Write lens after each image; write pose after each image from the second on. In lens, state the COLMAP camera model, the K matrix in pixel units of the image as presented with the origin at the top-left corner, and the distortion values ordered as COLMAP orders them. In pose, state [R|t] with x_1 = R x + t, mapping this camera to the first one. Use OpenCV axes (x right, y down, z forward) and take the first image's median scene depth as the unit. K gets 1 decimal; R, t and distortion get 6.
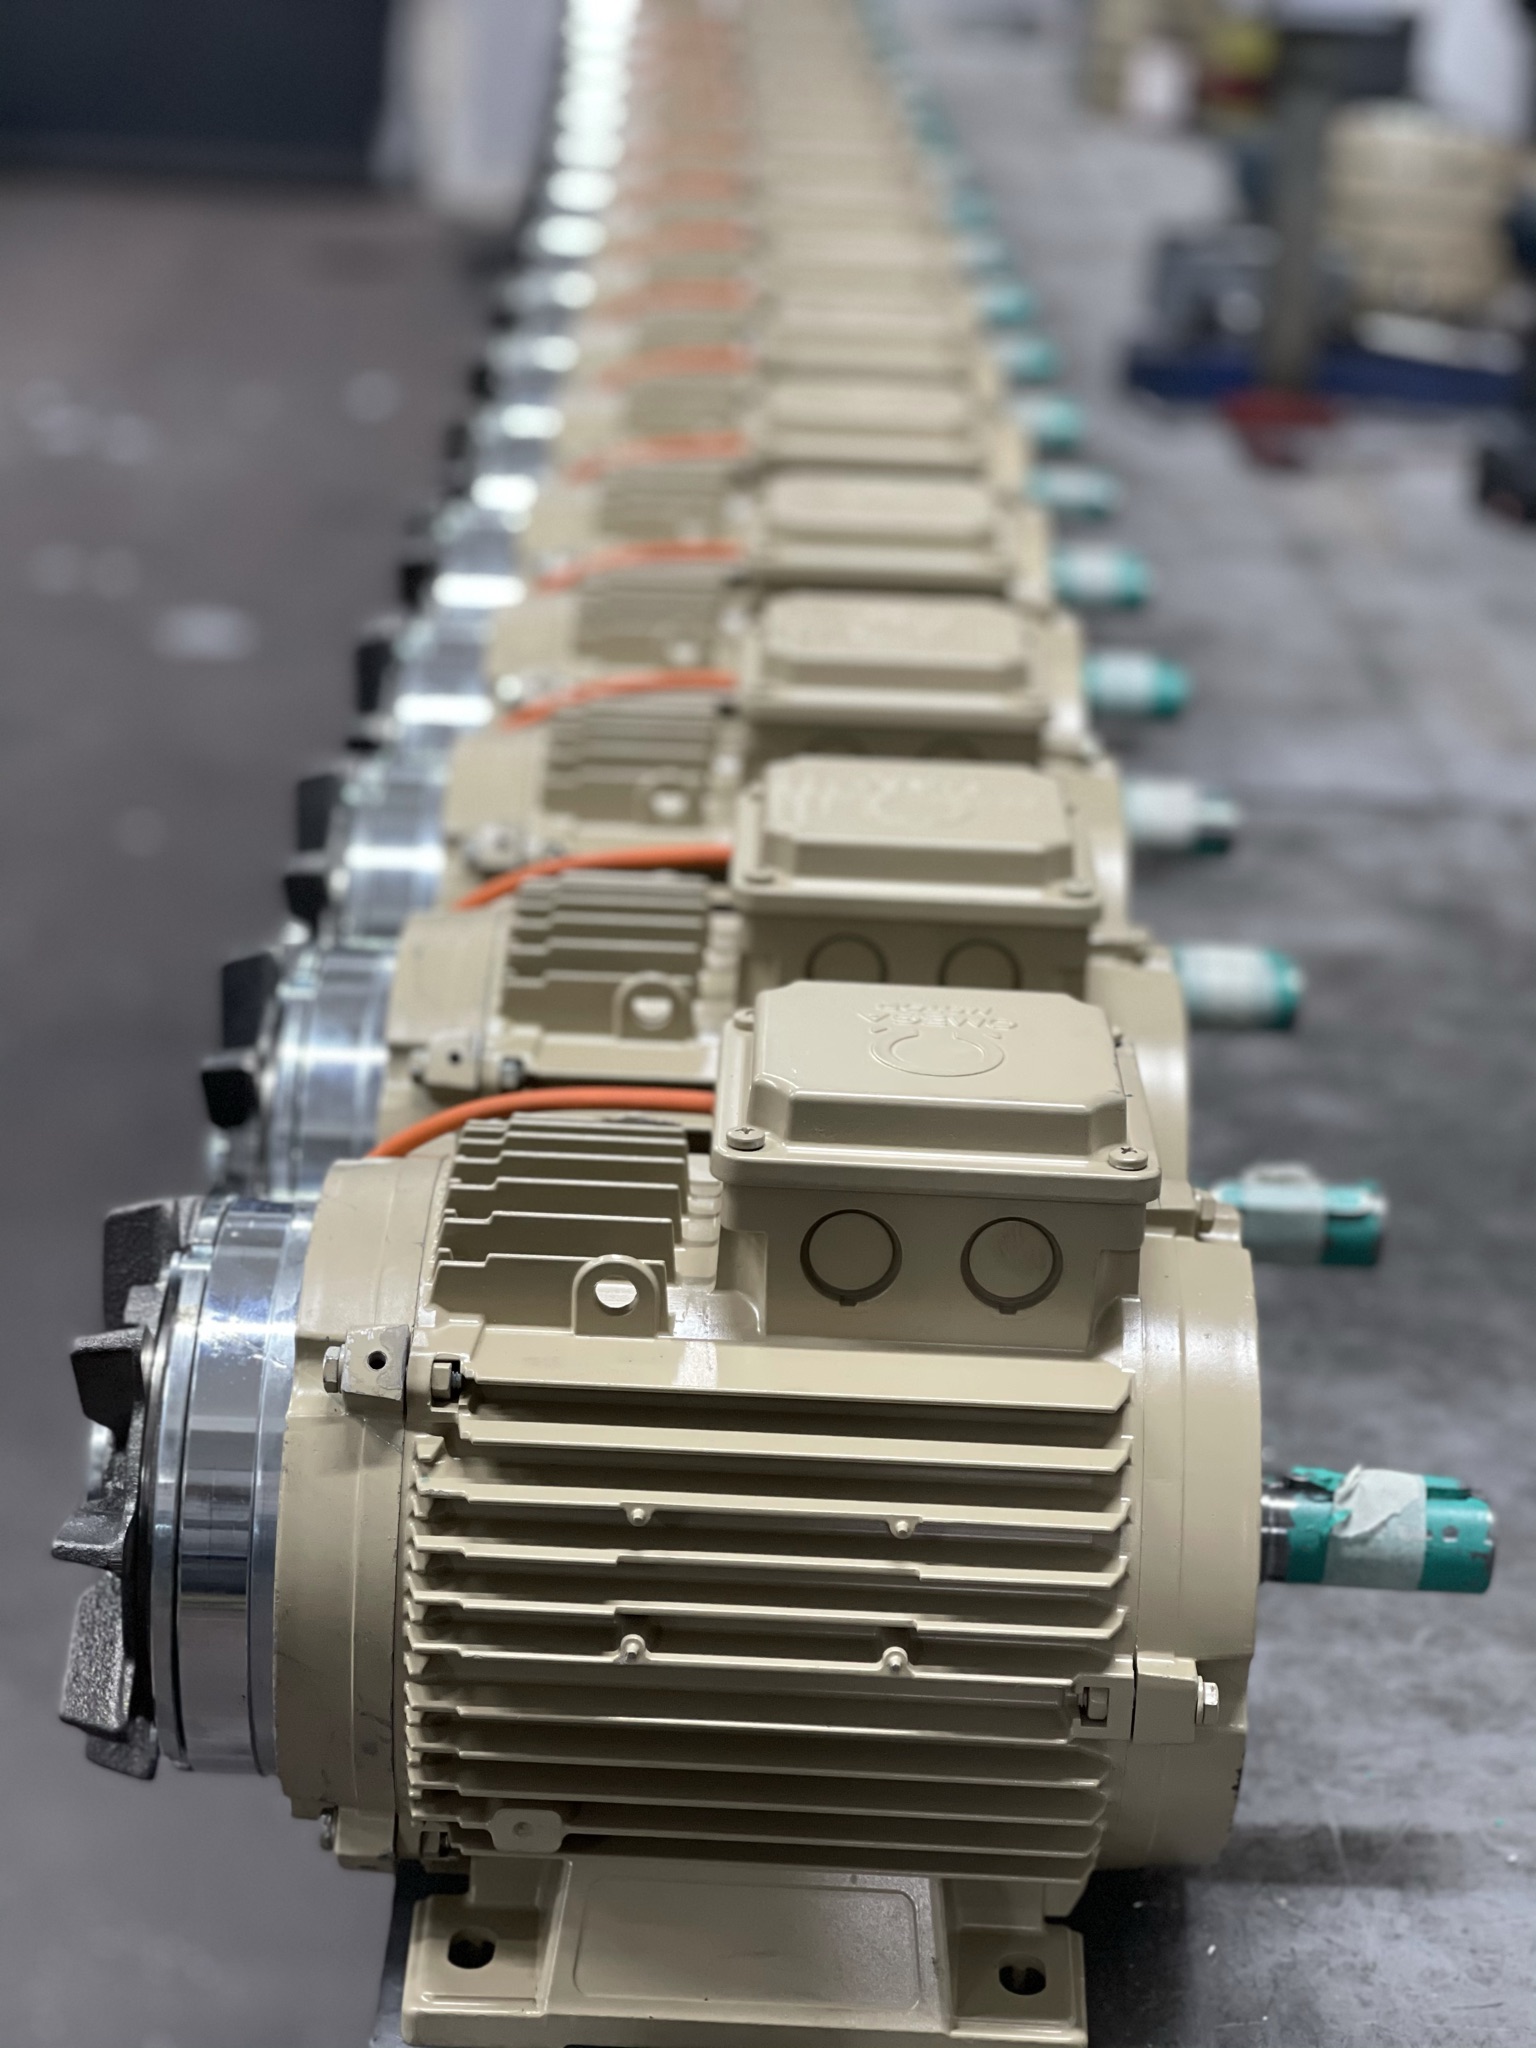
lens RADIAL K [[3768.2, 0, 768.0], [0, 3768.2, 1024.0], [0, 0, 1]] dist [0.294968, -0.274138]
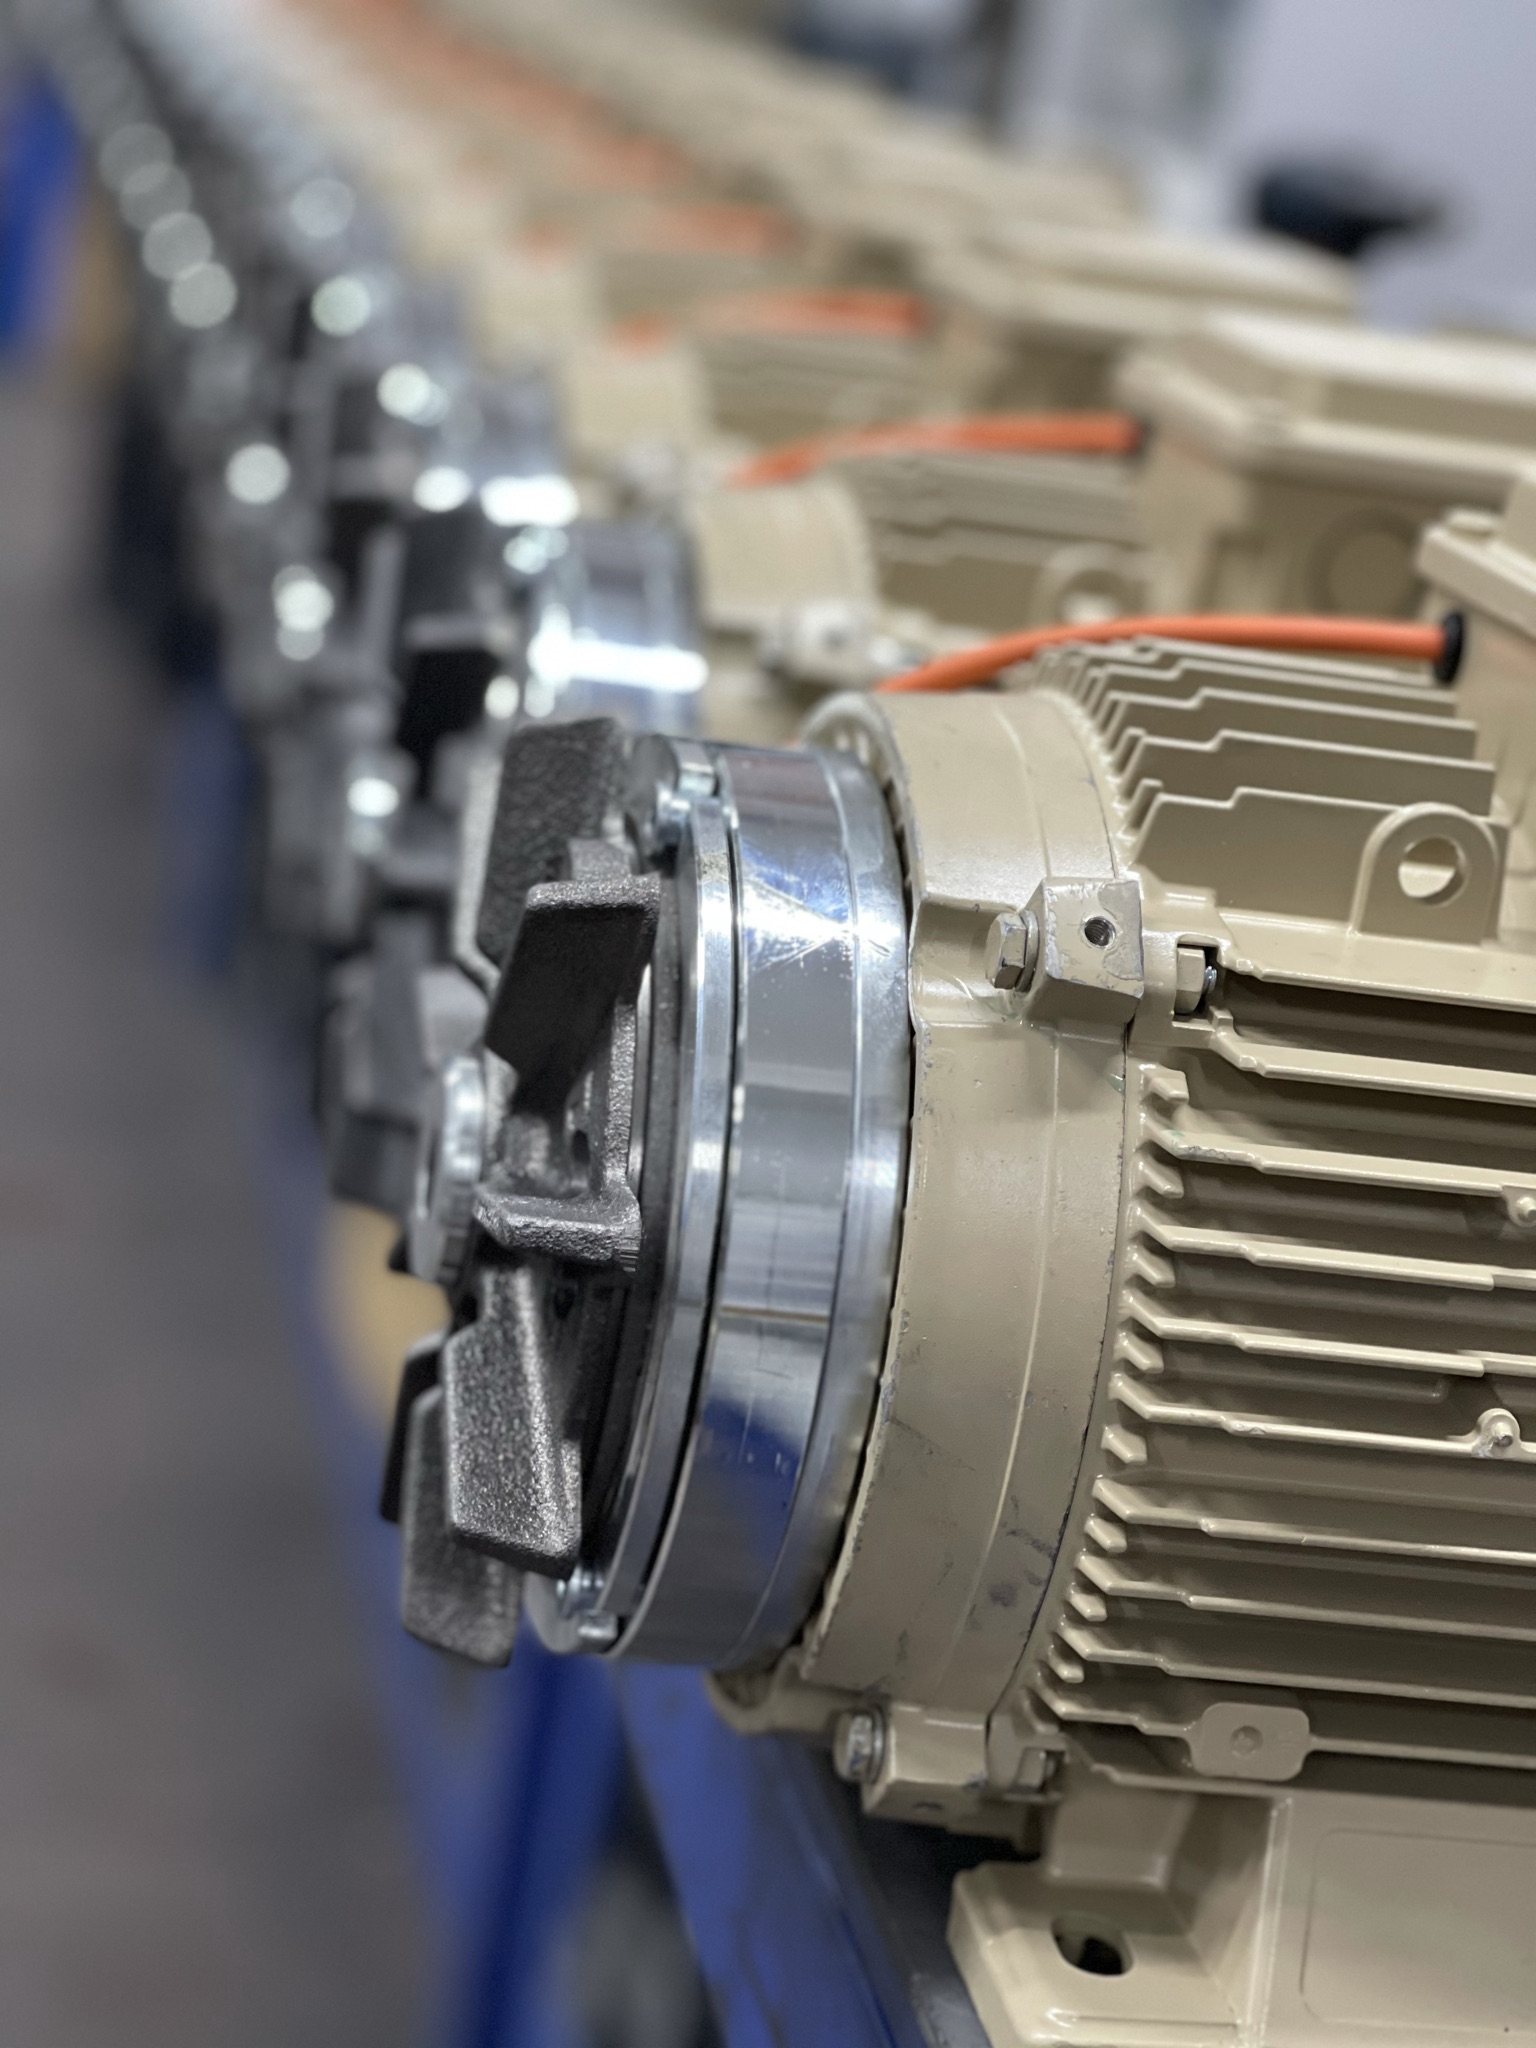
lens RADIAL K [[3768.2, 0, 768.0], [0, 3768.2, 1024.0], [0, 0, 1]] dist [0.294968, -0.274138]
pose [[0.970138, 0.063079, 0.234207, -0.290648], [-0.048614, 0.996566, -0.067035, 0.144723], [-0.237632, 0.053647, 0.969873, 0.432835]]
